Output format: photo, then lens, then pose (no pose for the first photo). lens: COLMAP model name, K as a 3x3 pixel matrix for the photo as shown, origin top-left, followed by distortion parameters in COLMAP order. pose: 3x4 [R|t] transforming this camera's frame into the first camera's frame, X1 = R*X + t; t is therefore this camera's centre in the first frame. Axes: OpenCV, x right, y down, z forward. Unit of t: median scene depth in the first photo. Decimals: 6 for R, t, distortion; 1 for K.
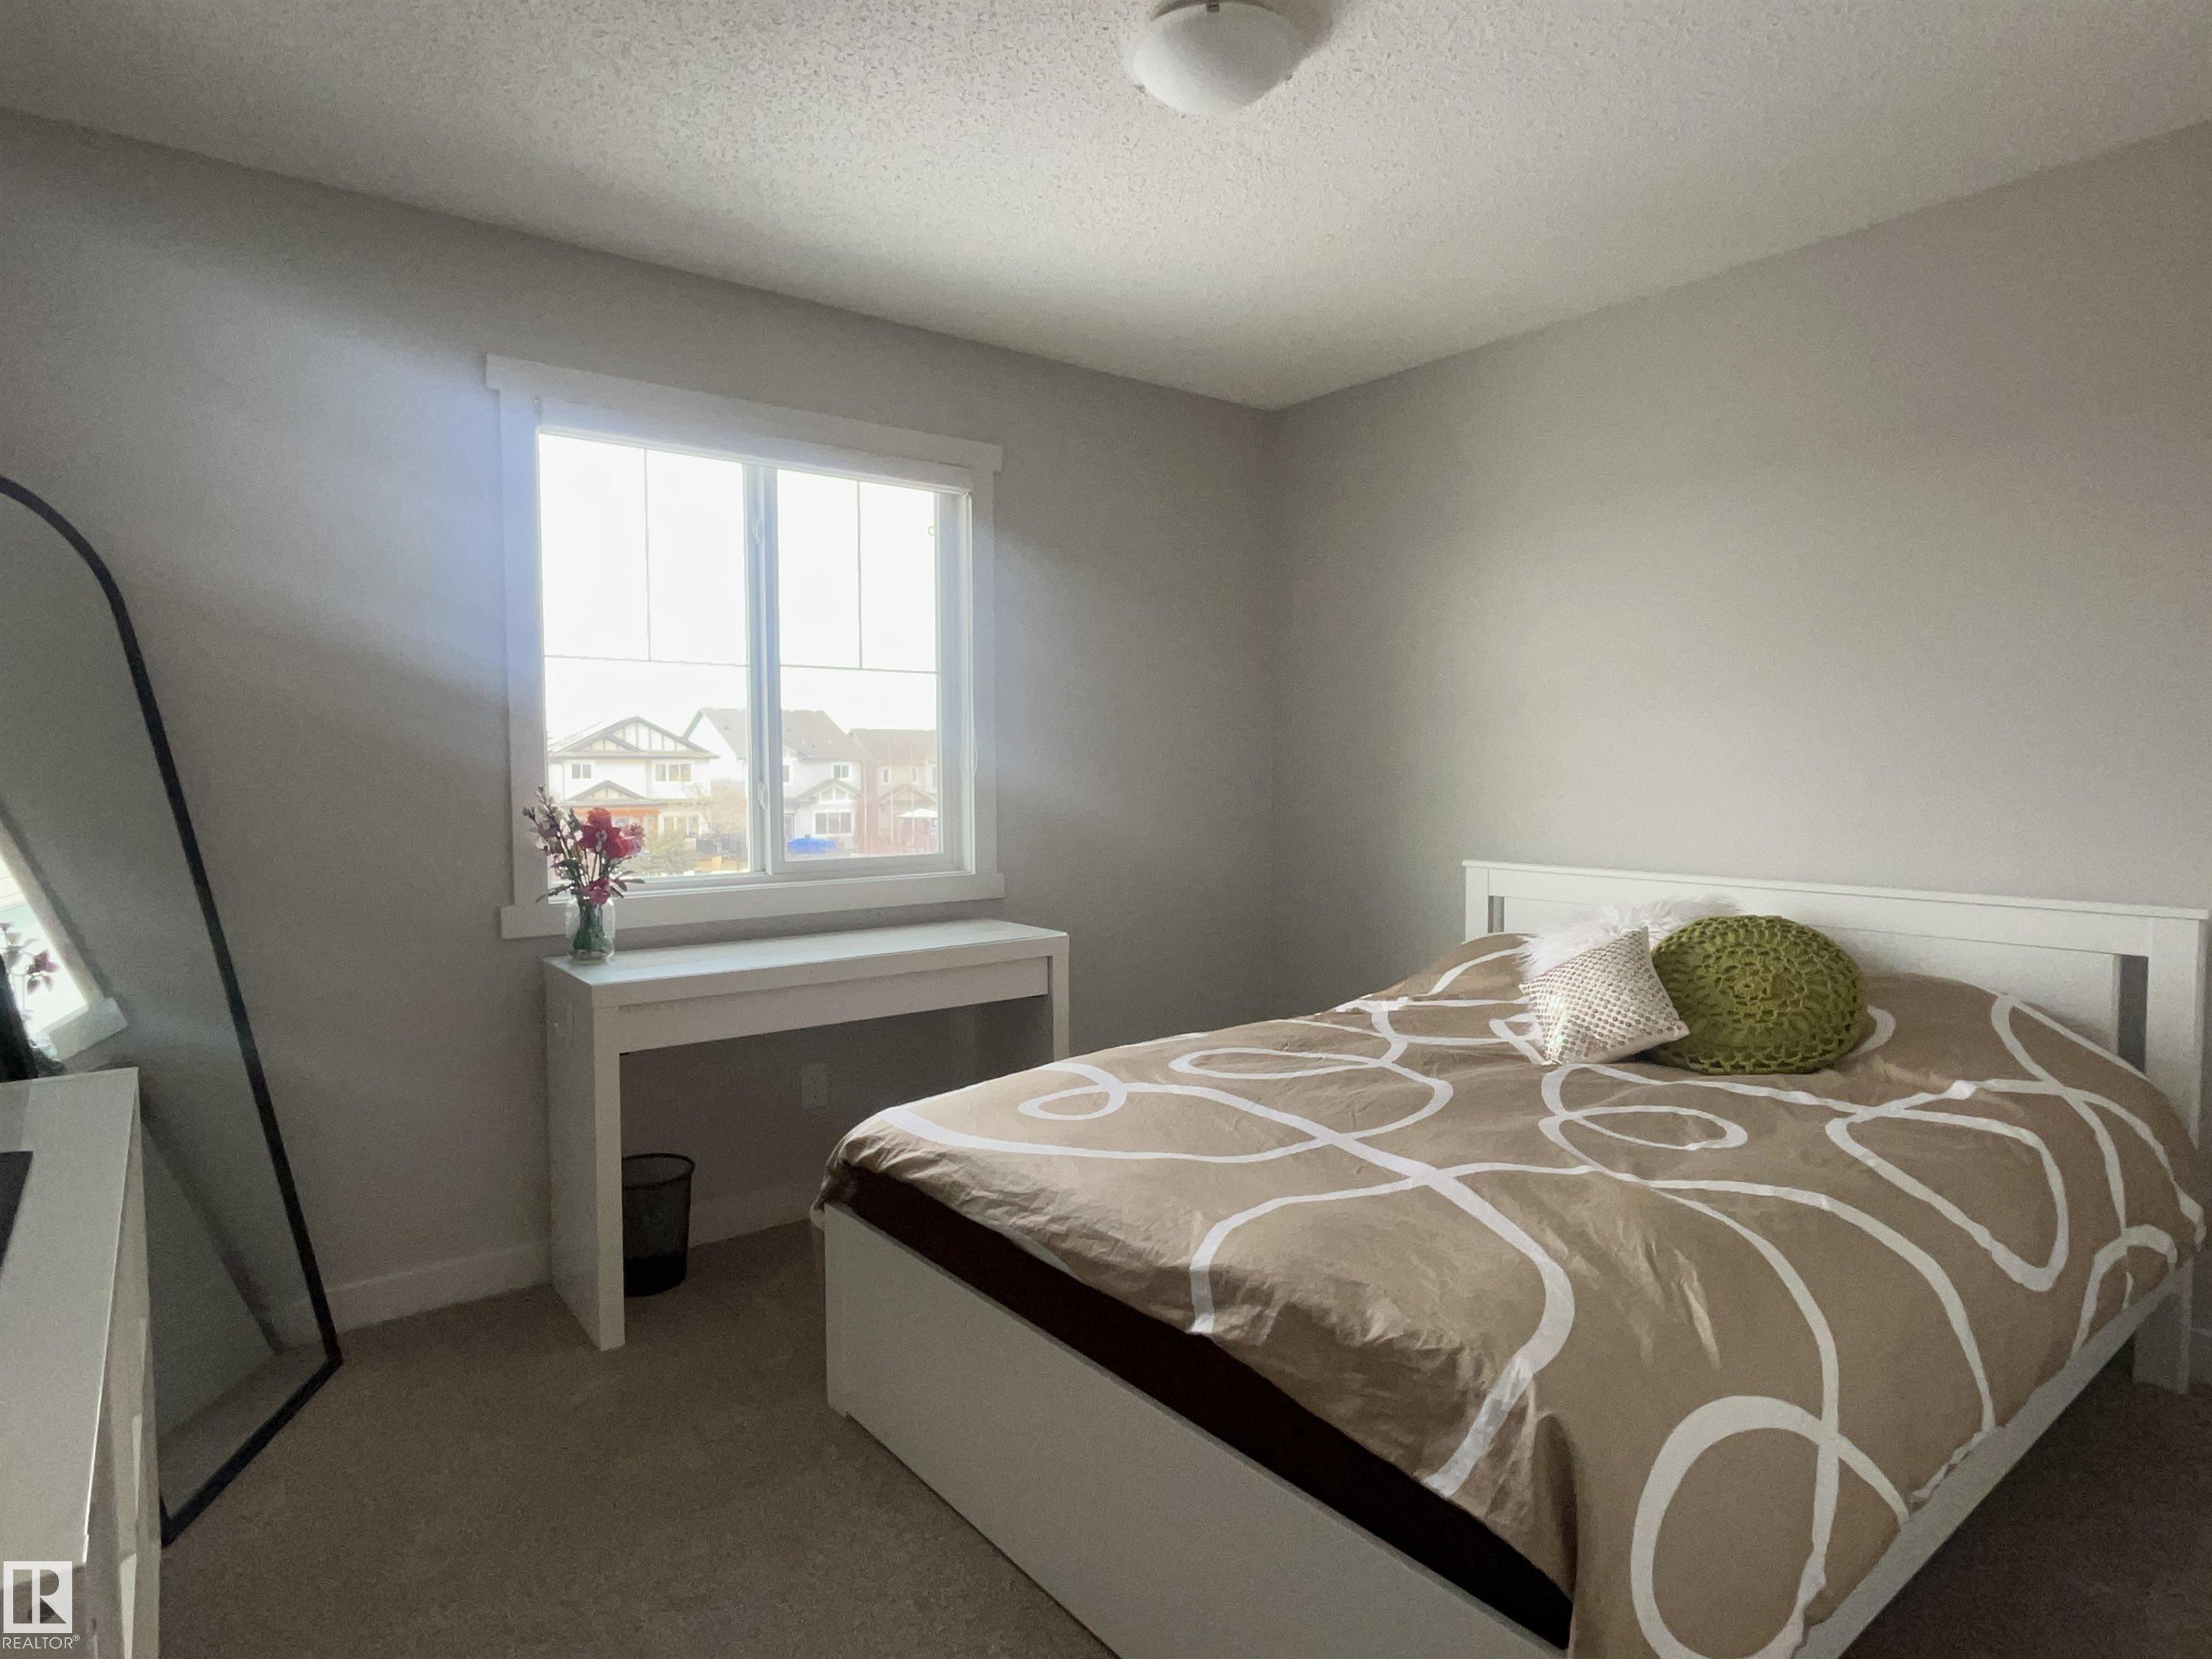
lens RADIAL K [[1249.1, 0, 1106.0], [0, 1249.1, 829.5], [0, 0, 1]] dist [-0.000009, 0.026032]
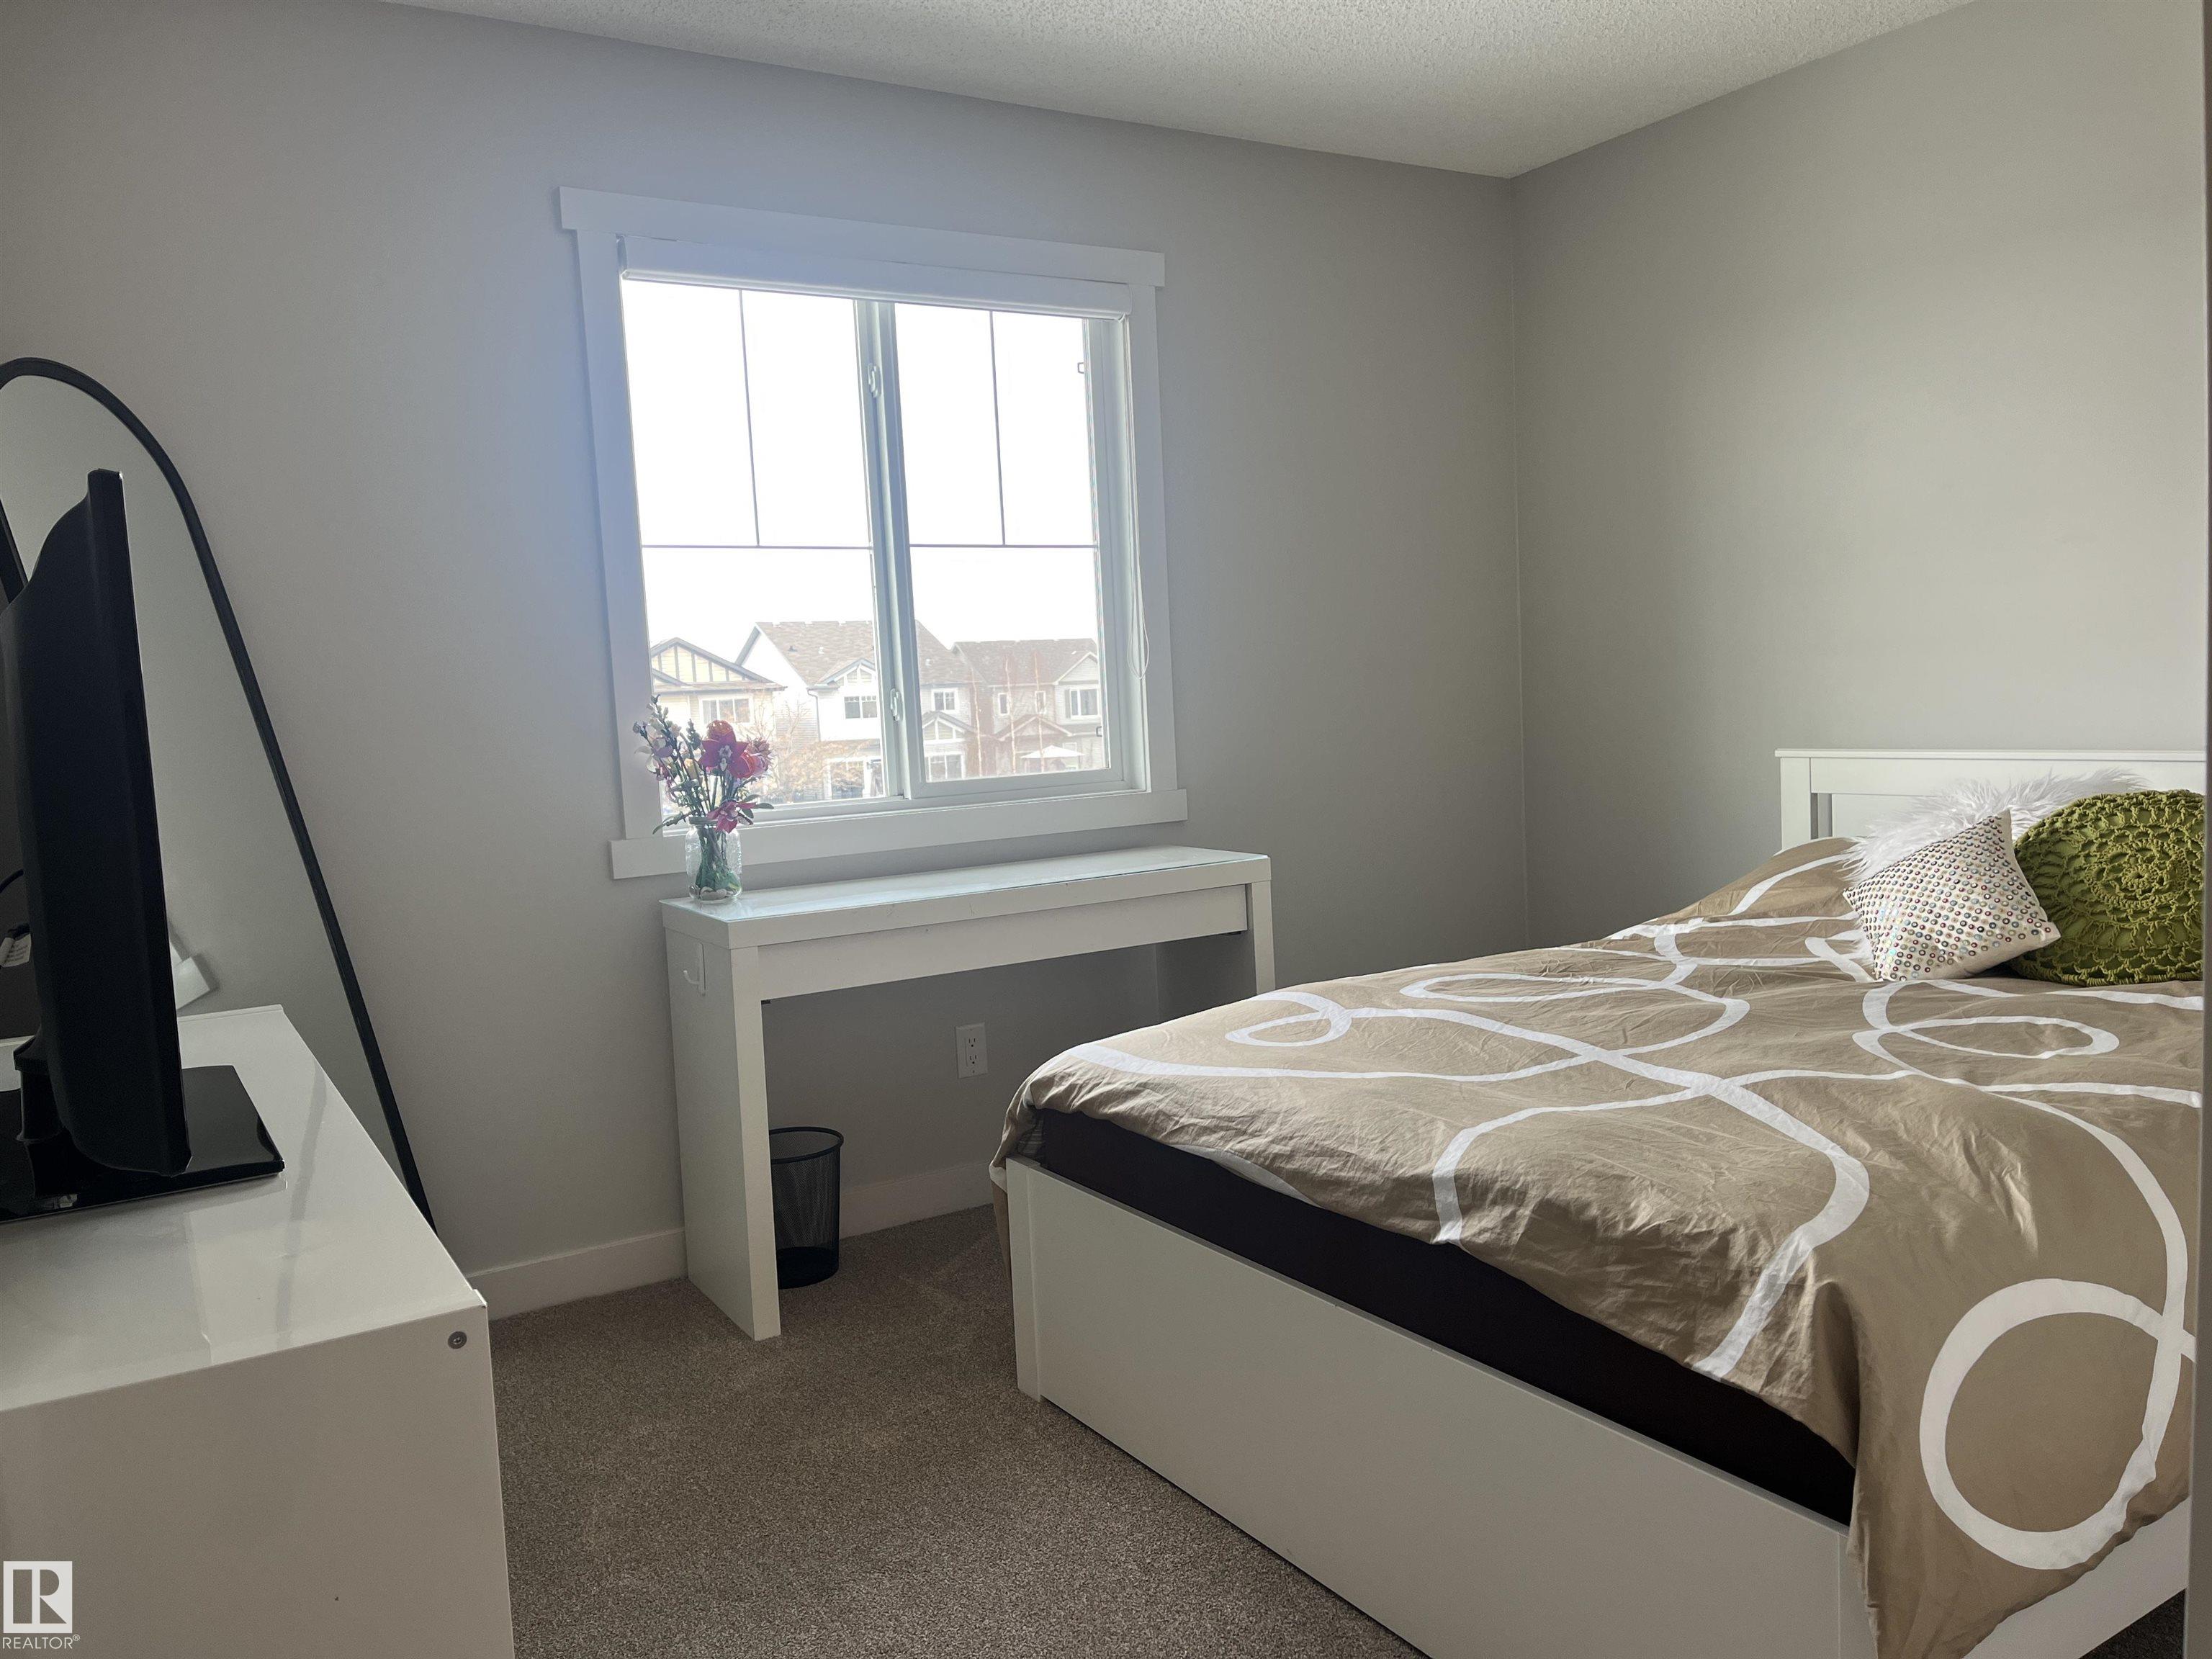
lens RADIAL K [[1687.7, 0, 1125.3], [0, 1687.7, 840.2], [0, 0, 1]] dist [0.077192, -0.083056]
pose [[0.993752, -0.036507, -0.105474, -0.010796], [0.041033, 0.998314, 0.041056, 0.034994], [0.103797, -0.045128, 0.993574, -0.162739]]
